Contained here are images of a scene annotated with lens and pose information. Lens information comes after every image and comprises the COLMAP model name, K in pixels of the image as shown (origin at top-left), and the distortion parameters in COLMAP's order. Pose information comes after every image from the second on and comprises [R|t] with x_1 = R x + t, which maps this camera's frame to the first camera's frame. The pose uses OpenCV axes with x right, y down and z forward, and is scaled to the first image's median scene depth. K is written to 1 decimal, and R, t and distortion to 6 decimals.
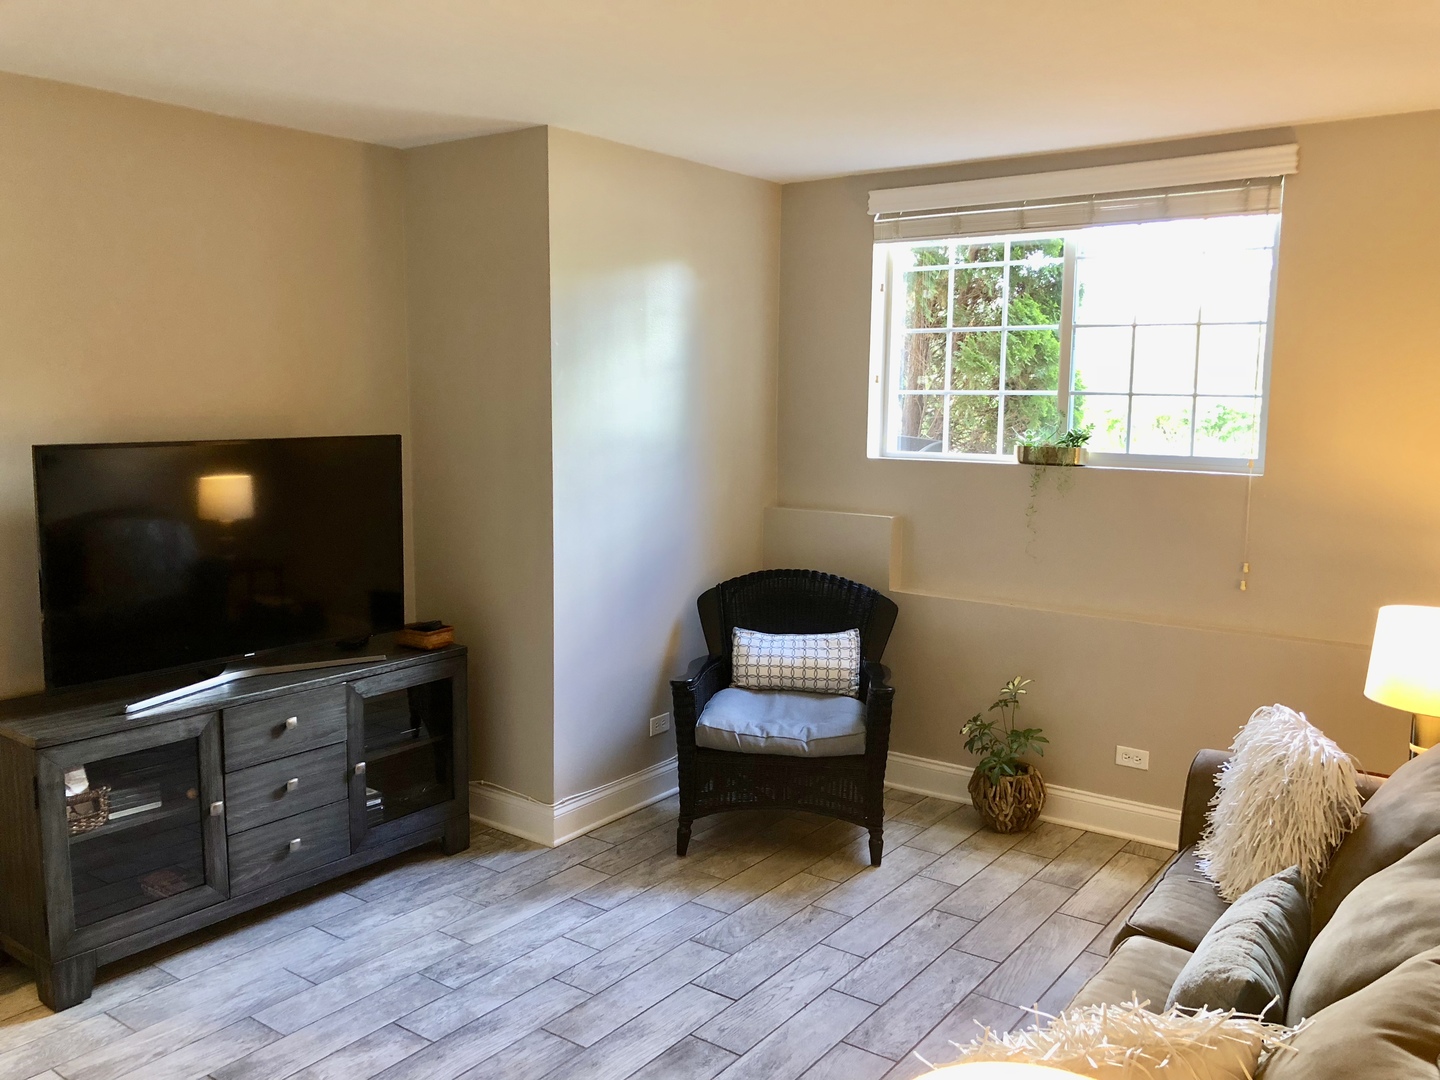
lens RADIAL K [[1185.1, 0, 717.6], [0, 1185.1, 540.1], [0, 0, 1]] dist [0.002526, -0.000900]
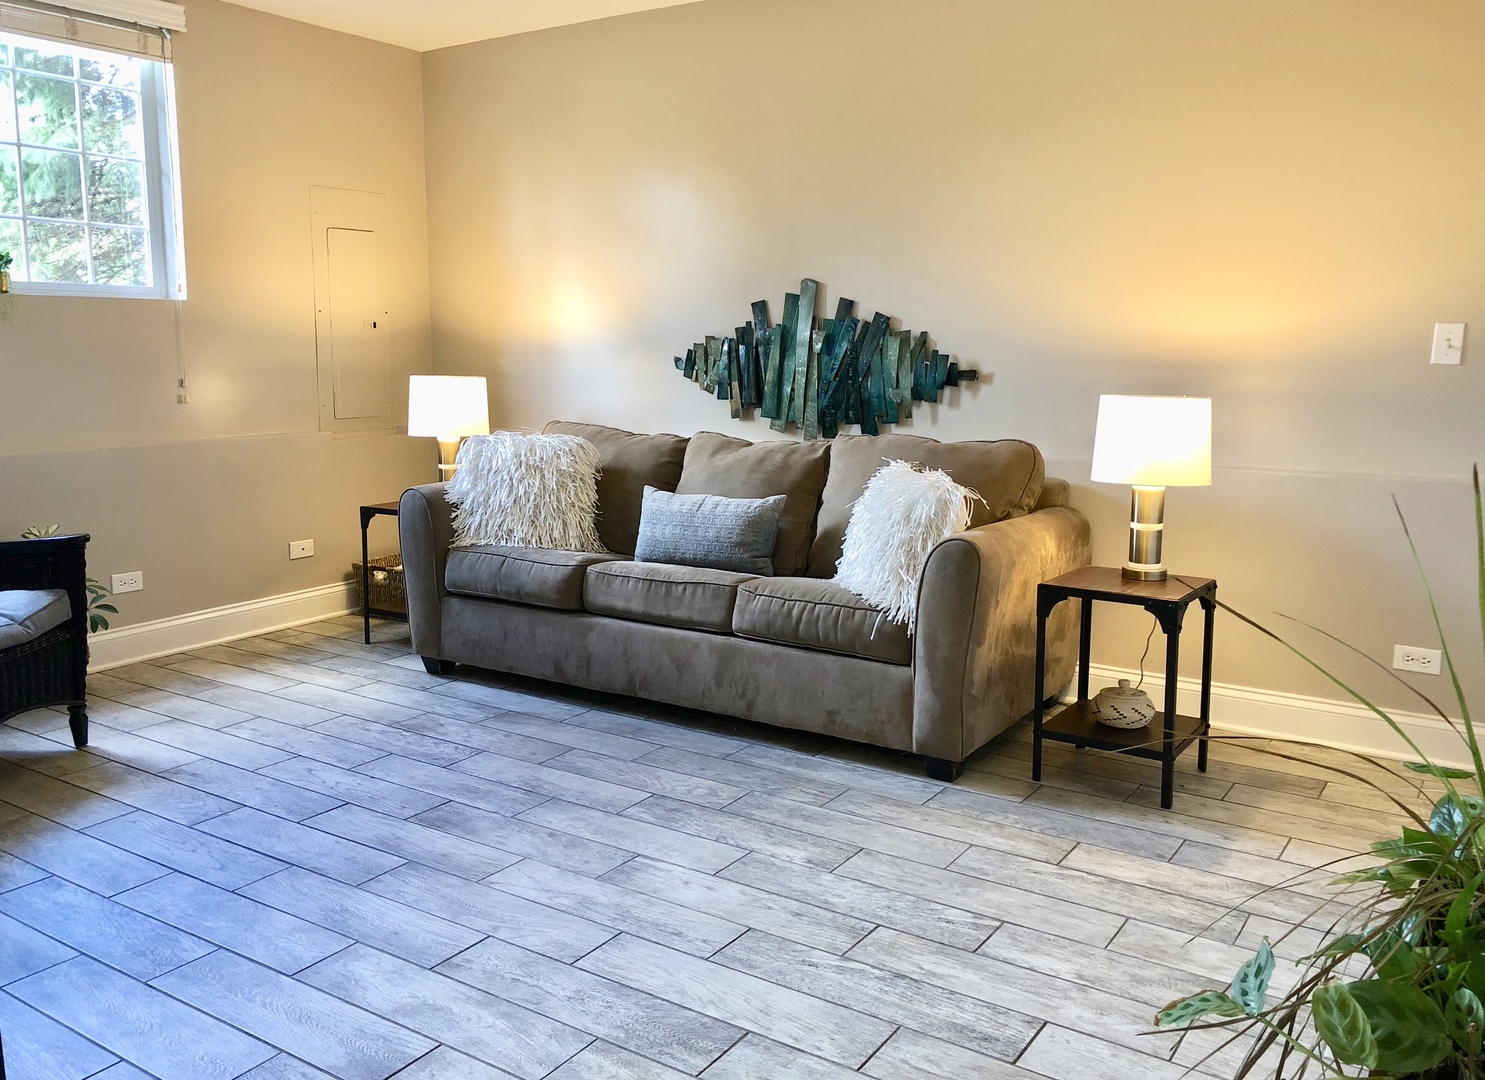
lens RADIAL K [[1237.7, 0, 740.3], [0, 1237.7, 537.1], [0, 0, 1]] dist [-0.005881, -0.001175]
pose [[-0.053875, -0.163218, 0.985118, -0.982652], [0.128753, 0.977180, 0.168944, 0.048647], [-0.990212, 0.135938, -0.031630, 0.703074]]
